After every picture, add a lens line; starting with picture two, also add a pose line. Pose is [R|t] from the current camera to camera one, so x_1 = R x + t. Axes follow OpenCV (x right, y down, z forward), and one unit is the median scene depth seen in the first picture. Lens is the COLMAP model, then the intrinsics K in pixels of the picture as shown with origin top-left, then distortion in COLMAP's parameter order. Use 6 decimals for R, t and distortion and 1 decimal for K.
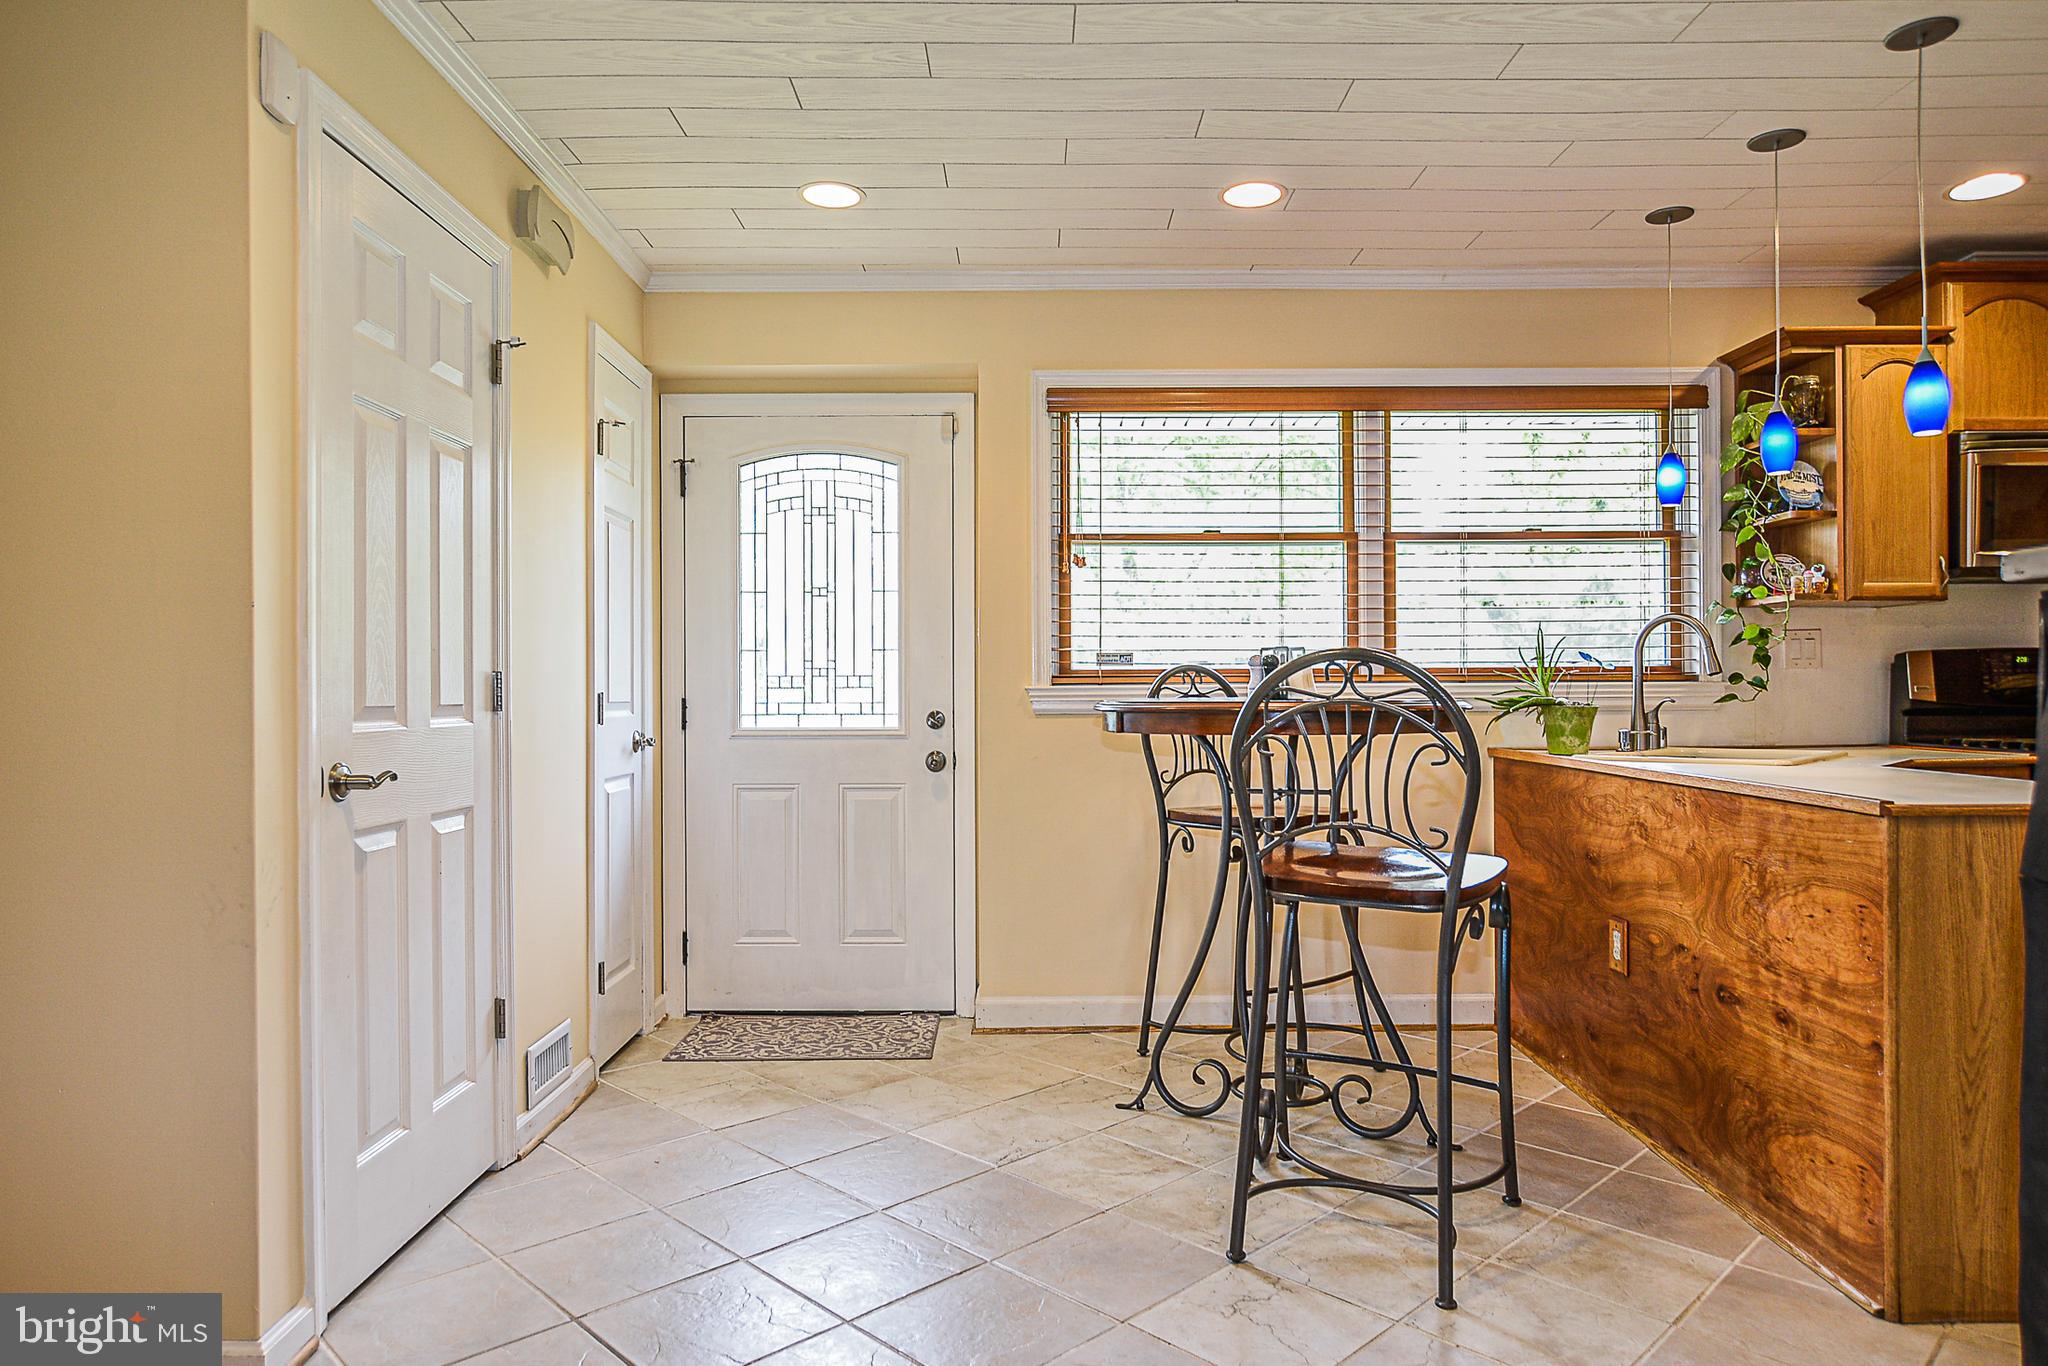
lens RADIAL K [[1292.1, 0, 1018.4], [0, 1292.1, 687.6], [0, 0, 1]] dist [-0.019506, 0.020789]
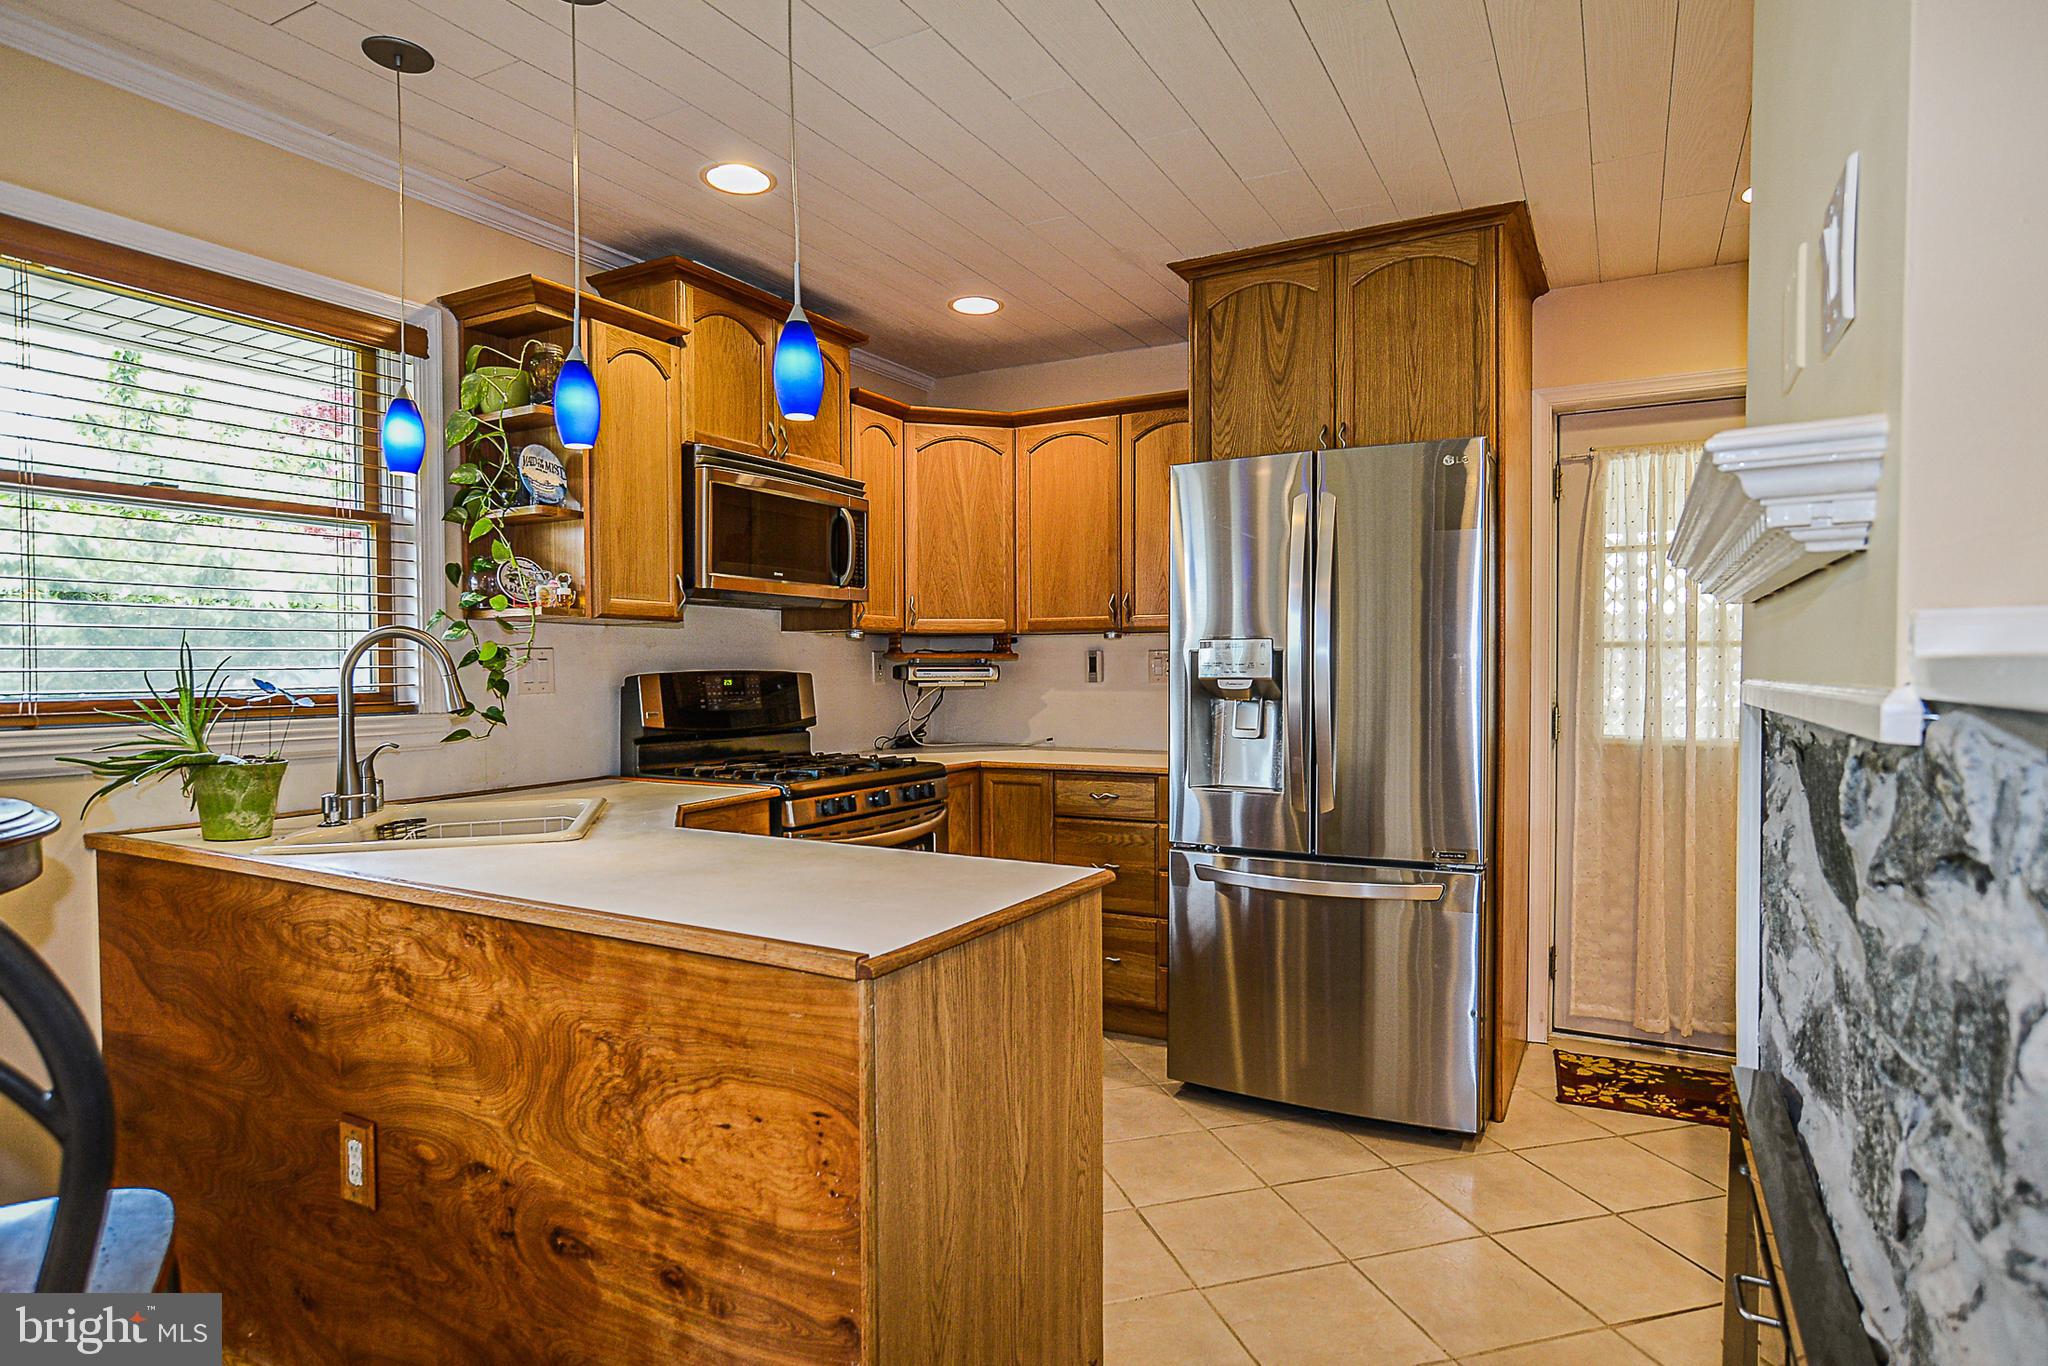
lens RADIAL K [[1129.3, 0, 1042.9], [0, 1129.3, 697.5], [0, 0, 1]] dist [-0.021671, 0.015775]
pose [[0.482140, -0.021201, 0.875838, 0.129545], [0.000597, 0.999715, 0.023871, -0.032466], [-0.876094, -0.010986, 0.482015, 0.376674]]
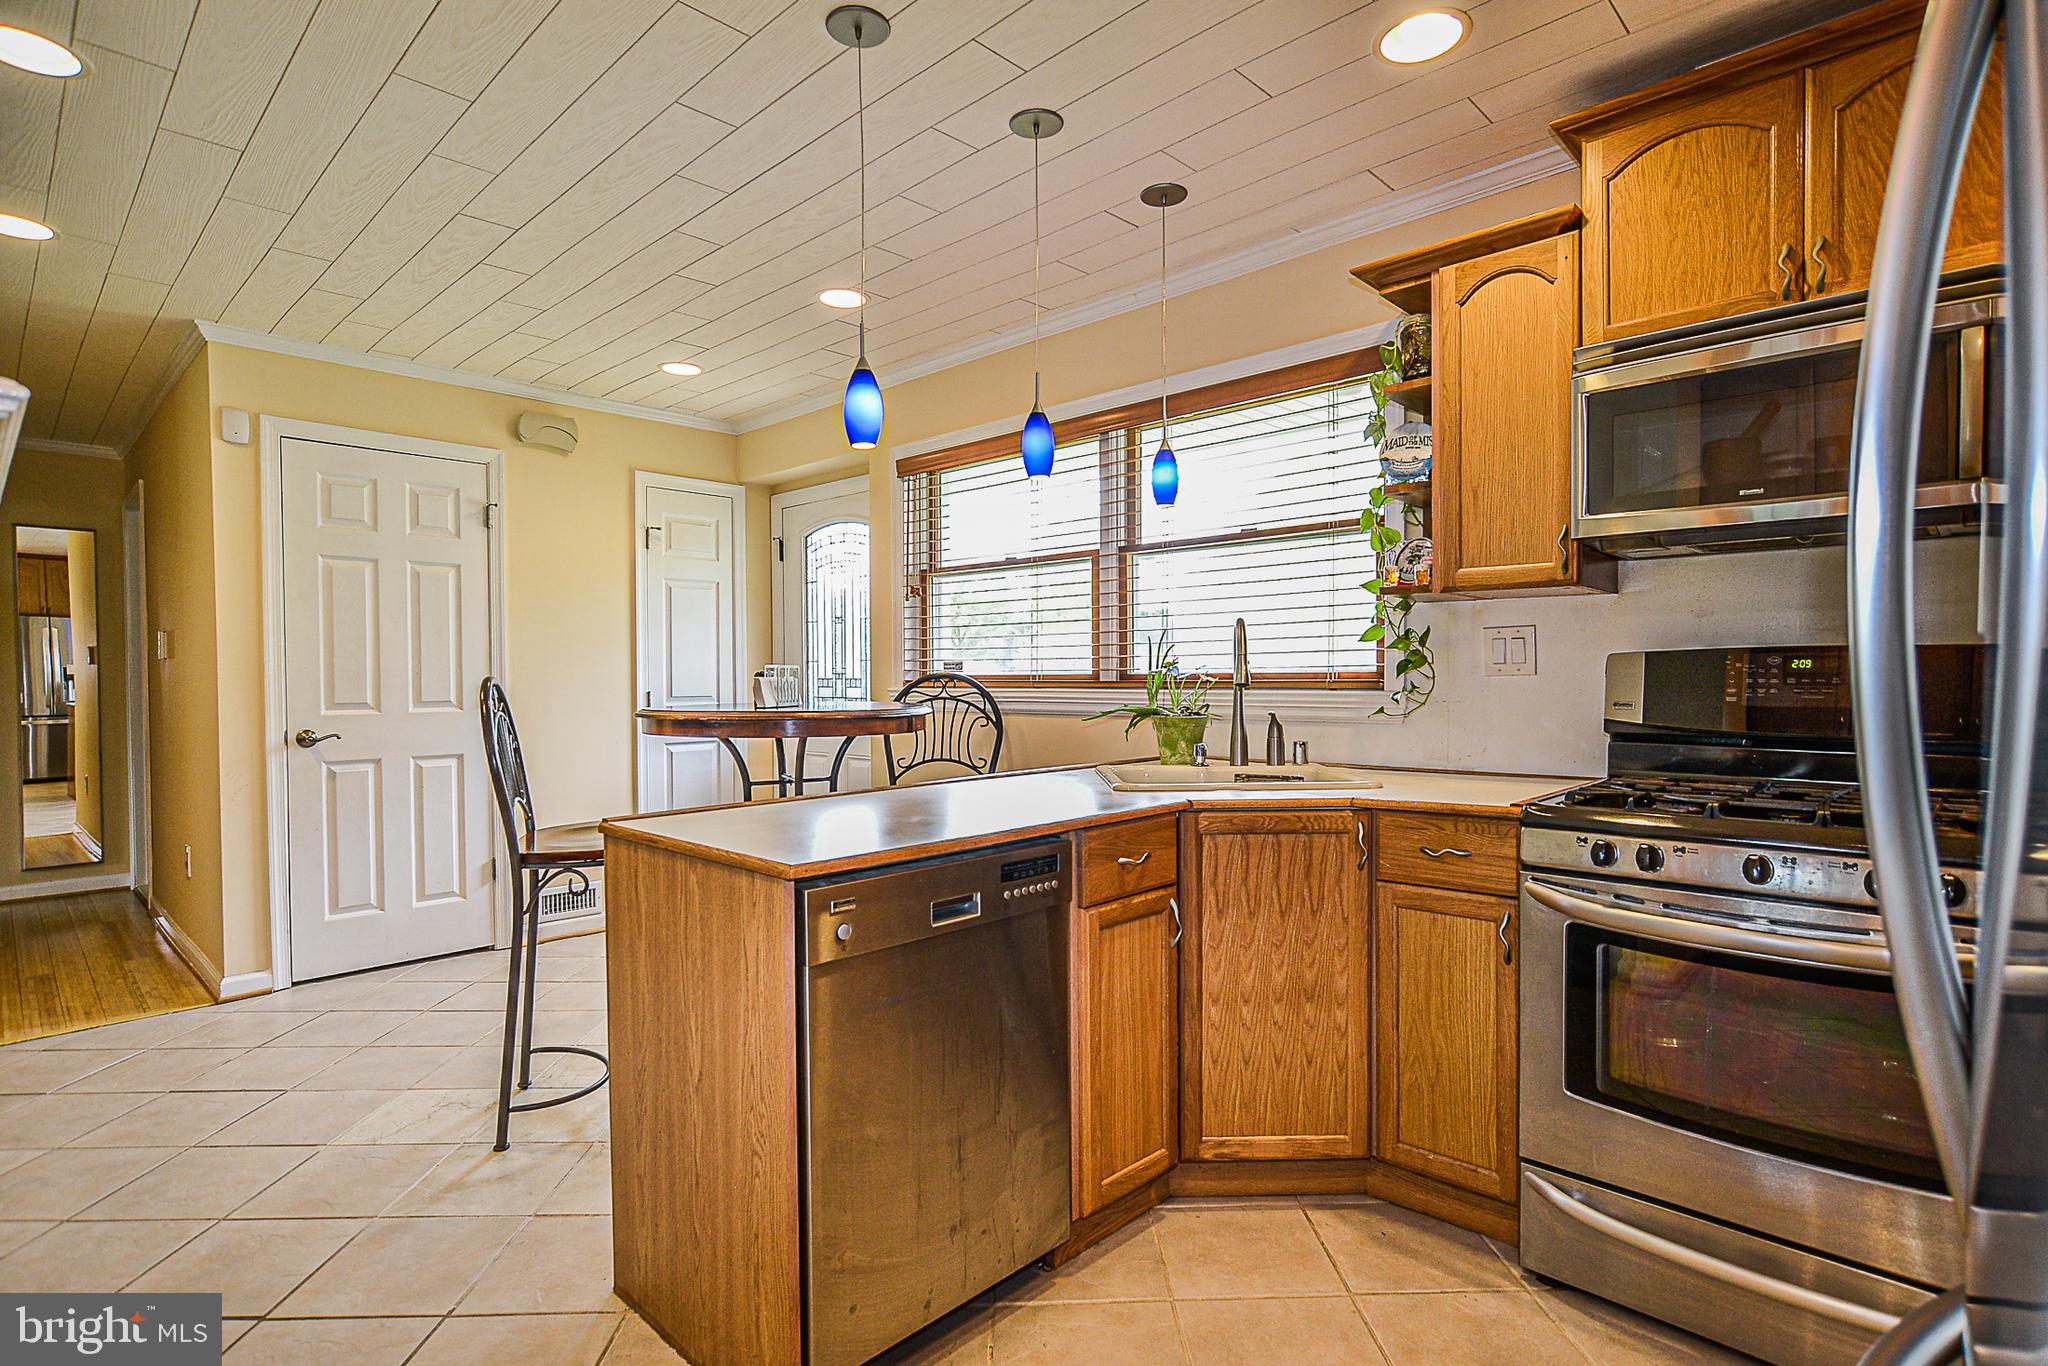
lens RADIAL K [[1052.9, 0, 1037.4], [0, 1052.9, 694.2], [0, 0, 1]] dist [-0.011141, -0.000797]
pose [[0.705452, 0.014893, -0.708602, 0.932144], [0.005391, 0.999638, 0.026378, -0.023981], [0.708738, -0.022428, 0.705116, 0.368142]]
